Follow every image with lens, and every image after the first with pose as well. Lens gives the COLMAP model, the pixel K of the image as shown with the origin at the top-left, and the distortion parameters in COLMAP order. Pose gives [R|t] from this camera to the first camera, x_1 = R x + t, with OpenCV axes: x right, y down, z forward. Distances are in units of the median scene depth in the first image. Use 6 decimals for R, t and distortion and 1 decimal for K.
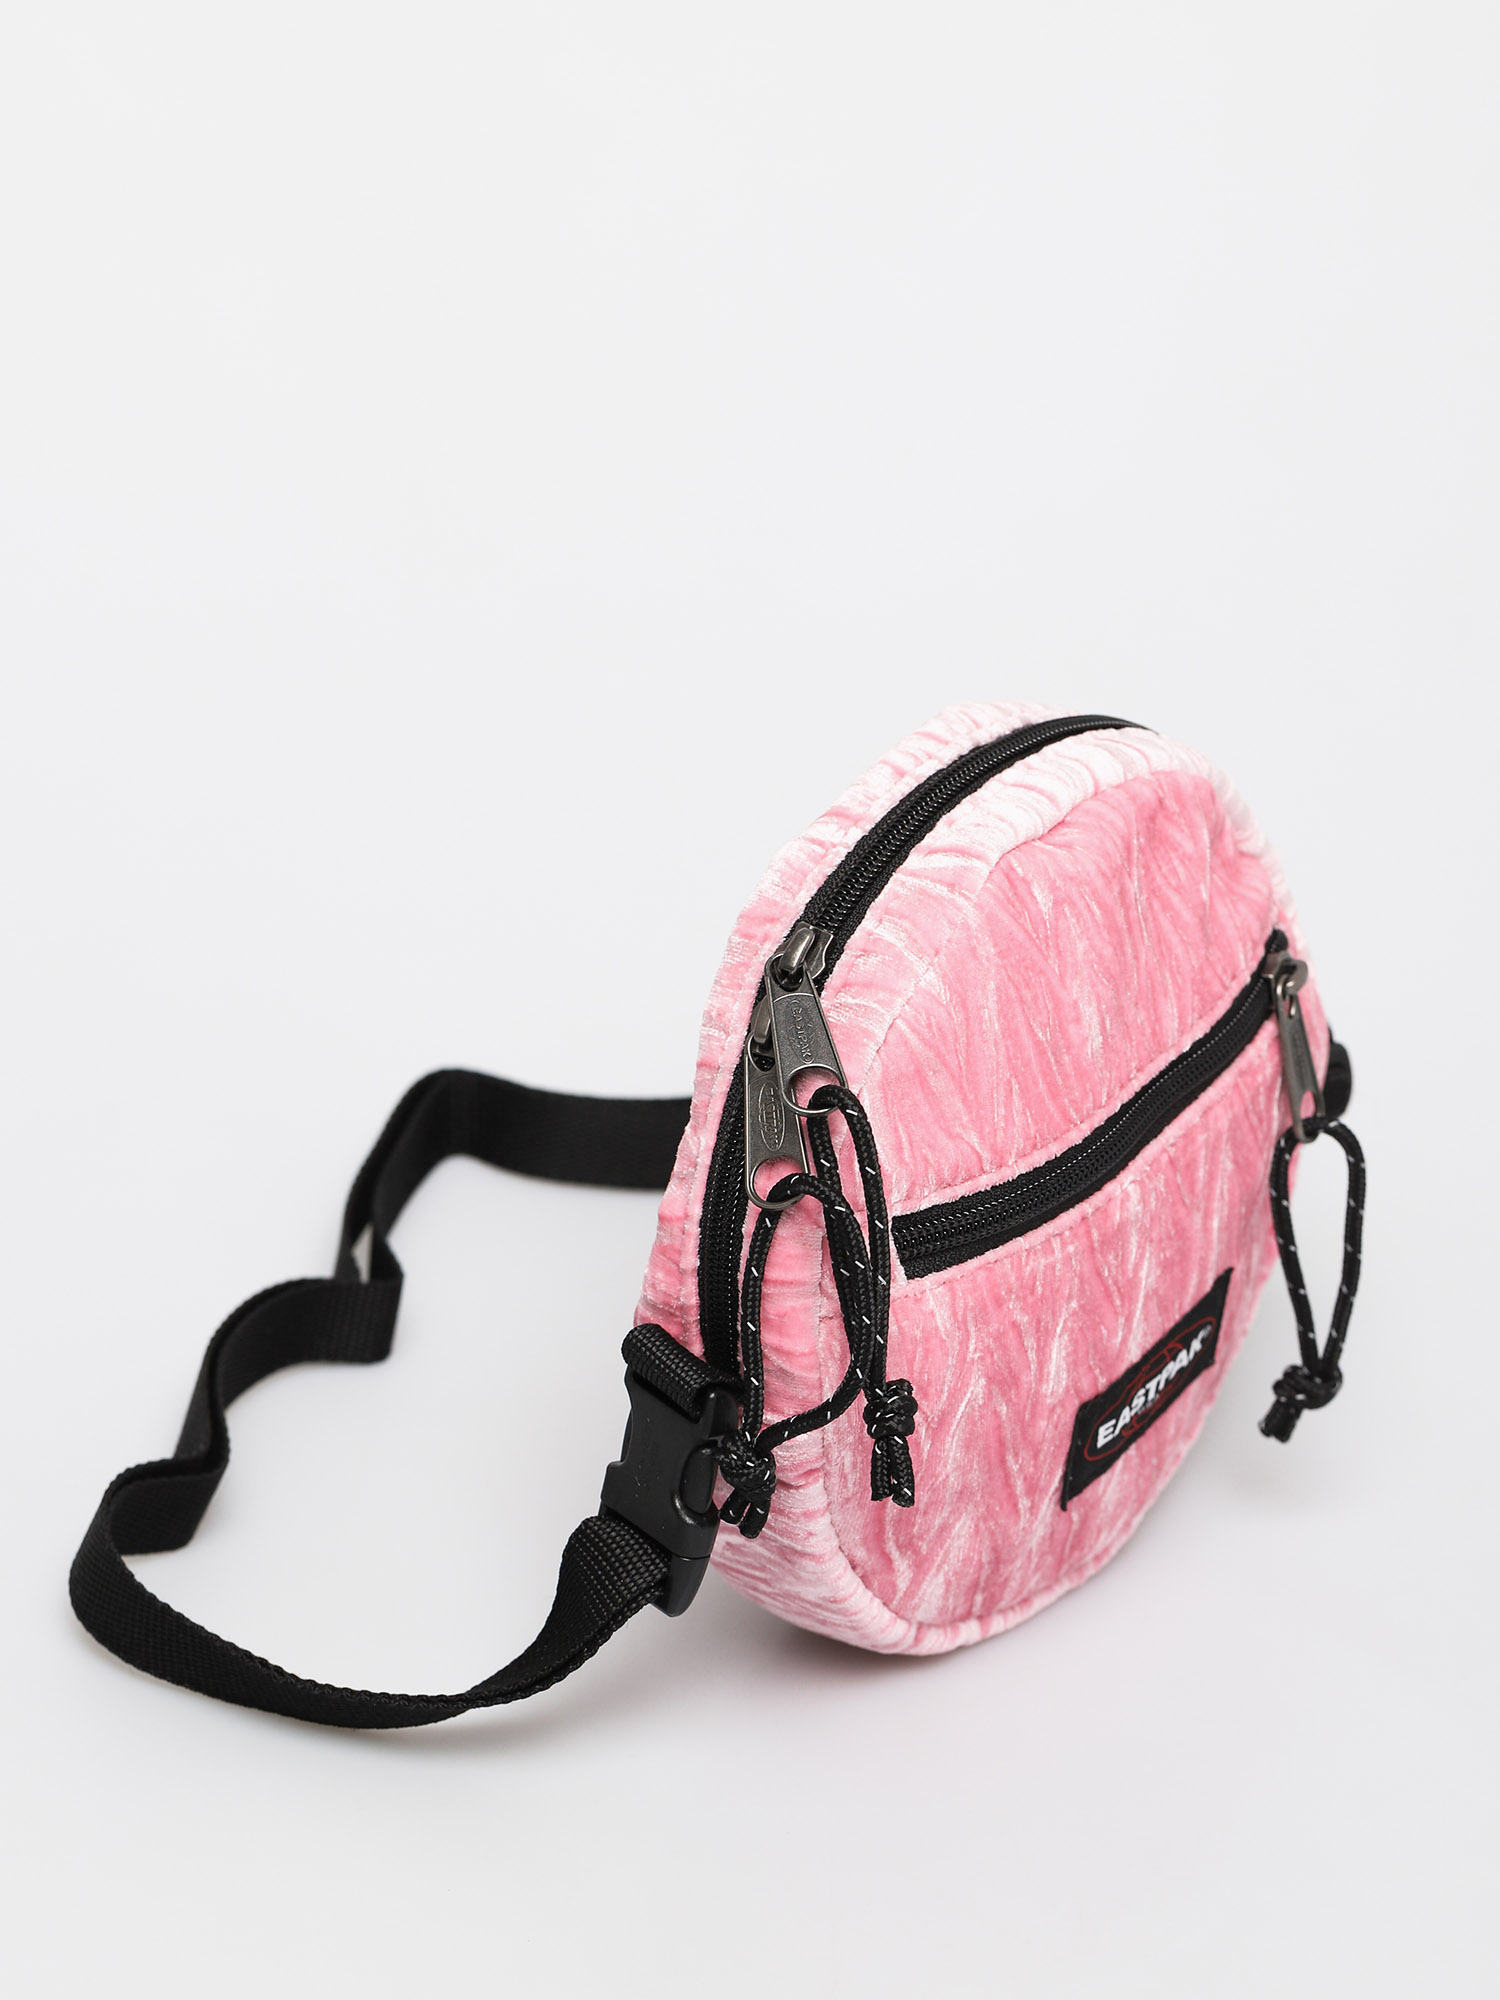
lens RADIAL K [[7181.7, 0, 750.0], [0, 7181.7, 1000.0], [0, 0, 1]] dist [1.023661, -48.697192]
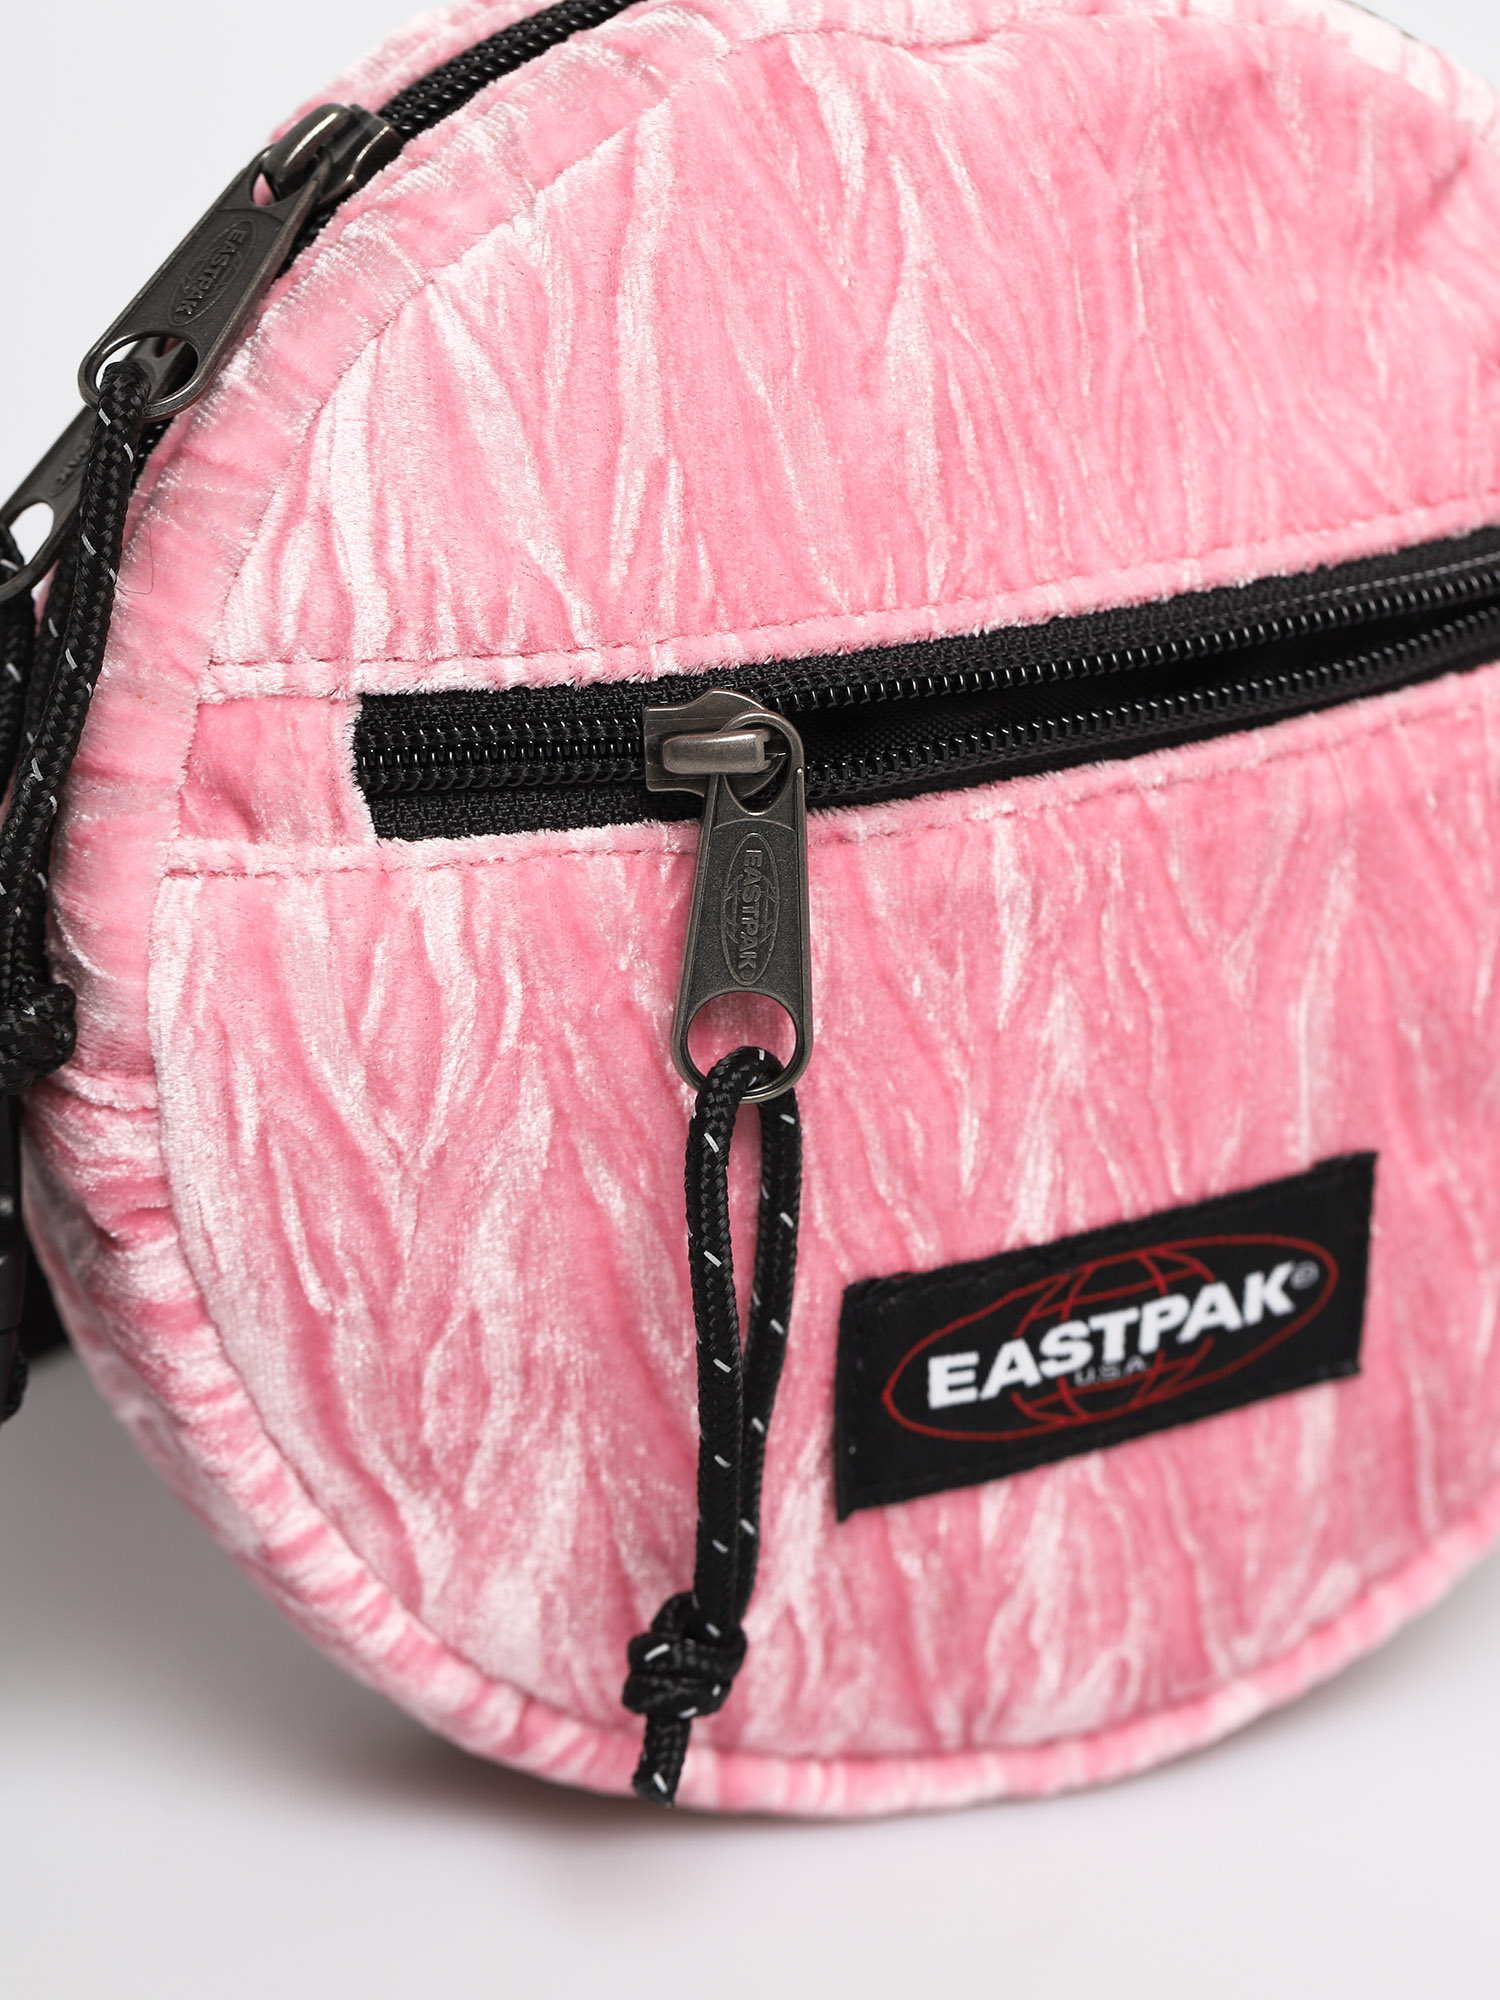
lens RADIAL K [[7181.7, 0, 750.0], [0, 7181.7, 1000.0], [0, 0, 1]] dist [1.023661, -48.697192]
pose [[0.880357, 0.140628, -0.452984, 0.260014], [-0.228013, 0.962921, -0.144197, 0.111798], [0.415910, 0.230231, 0.879780, 0.588511]]
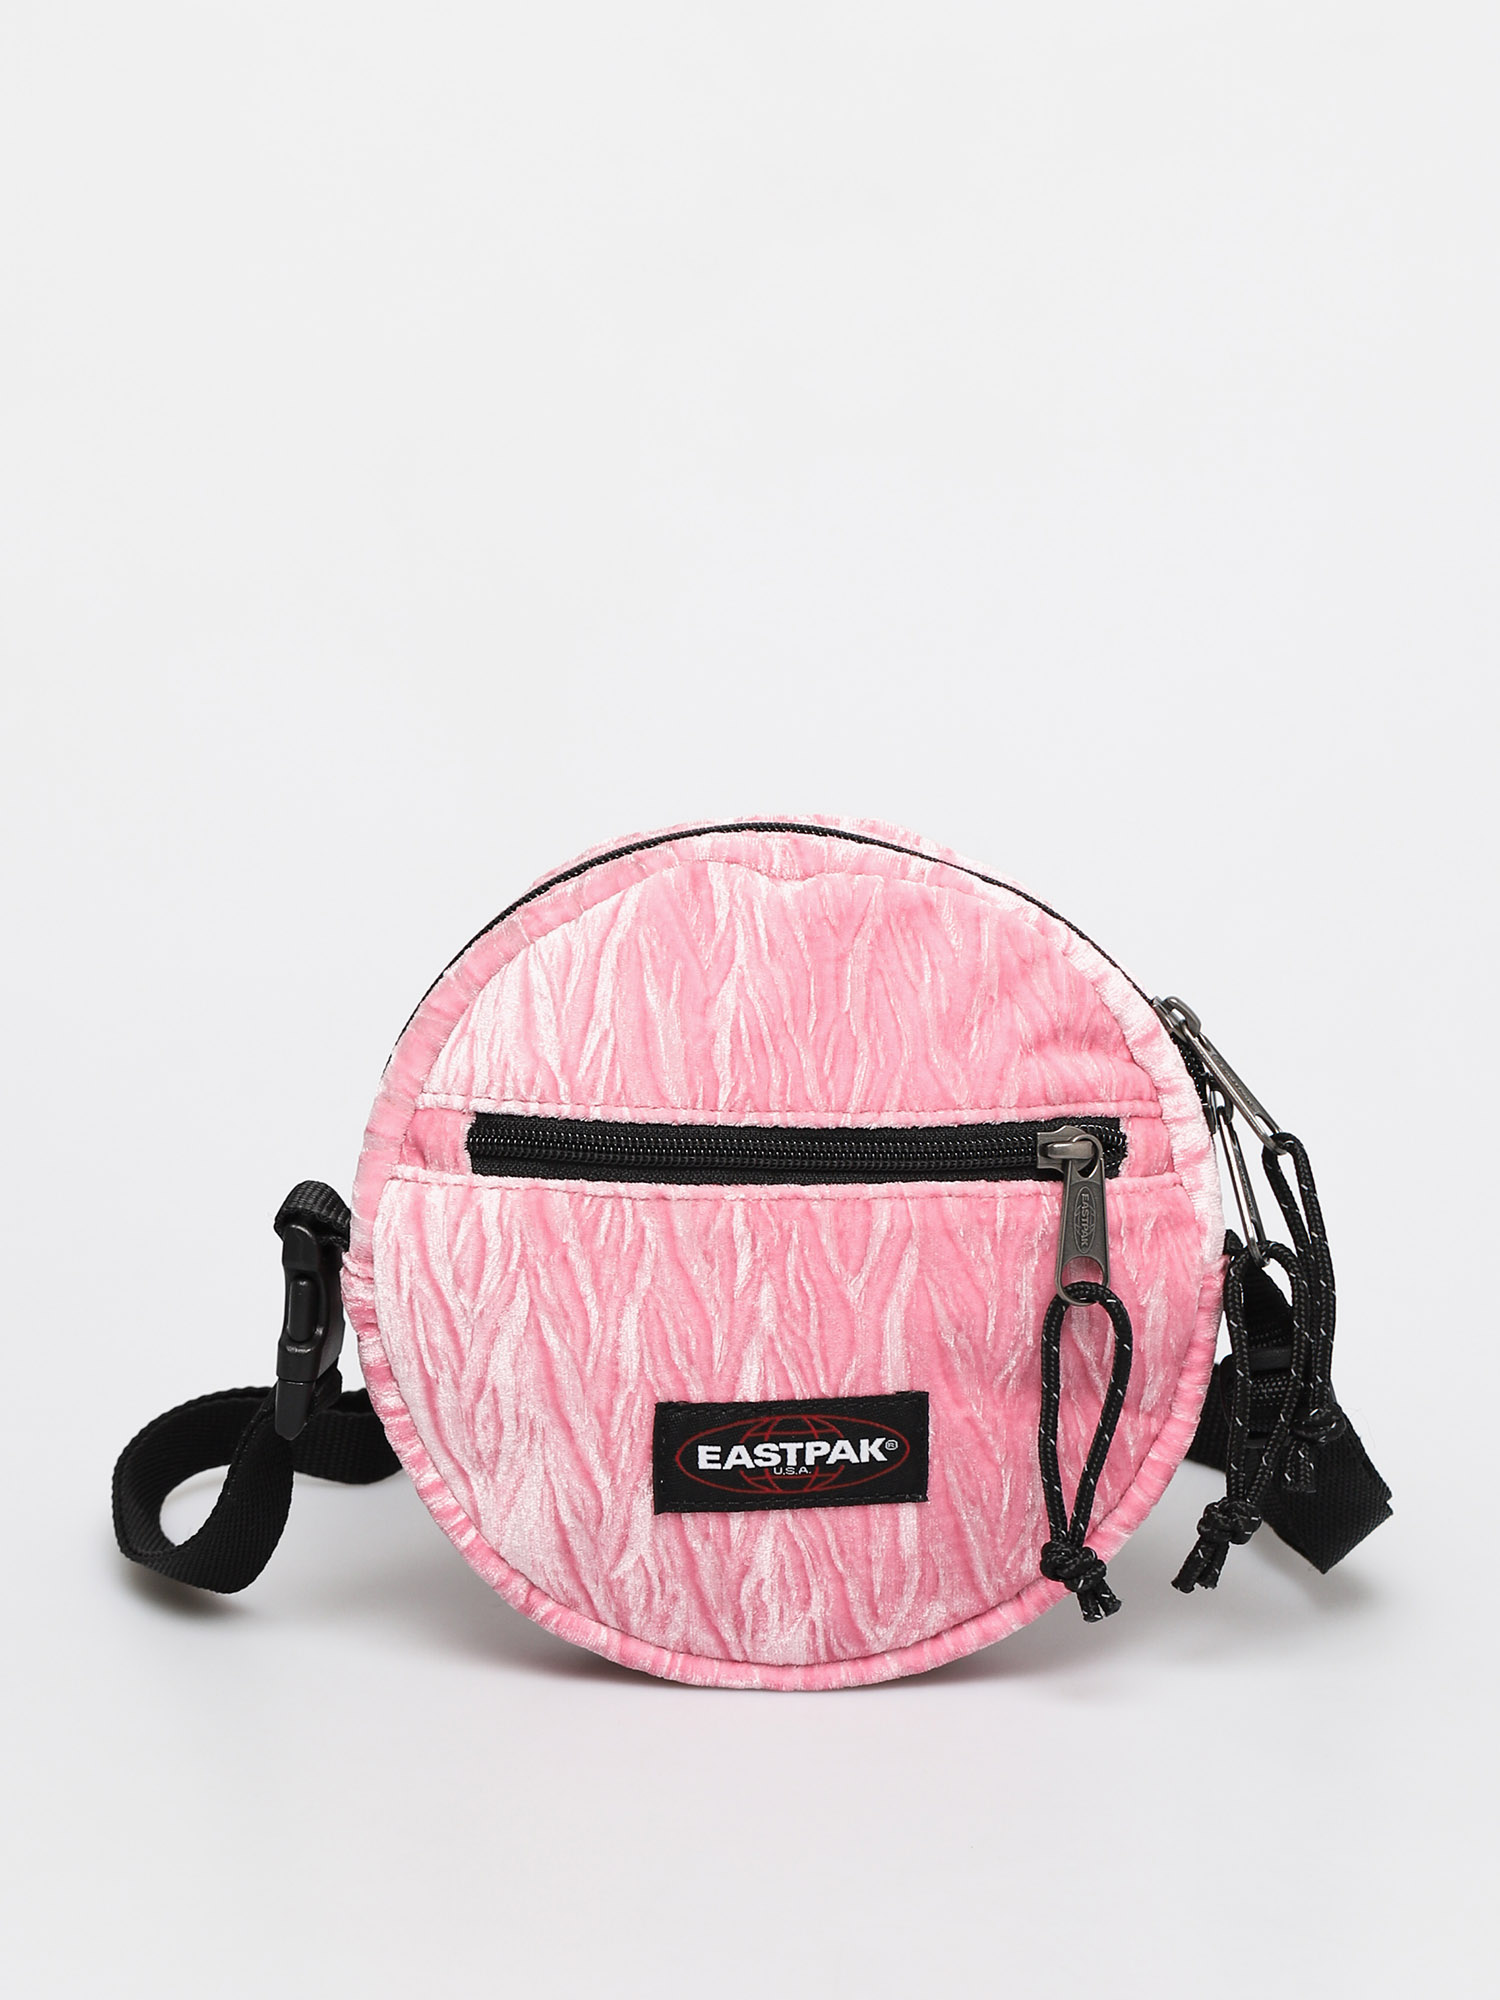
lens RADIAL K [[7181.7, 0, 750.0], [0, 7181.7, 1000.0], [0, 0, 1]] dist [1.023661, -48.697192]
pose [[0.646977, 0.154119, -0.746772, 0.877891], [-0.418491, 0.890448, -0.178795, 0.196106], [0.637406, 0.428193, 0.640597, 0.295183]]
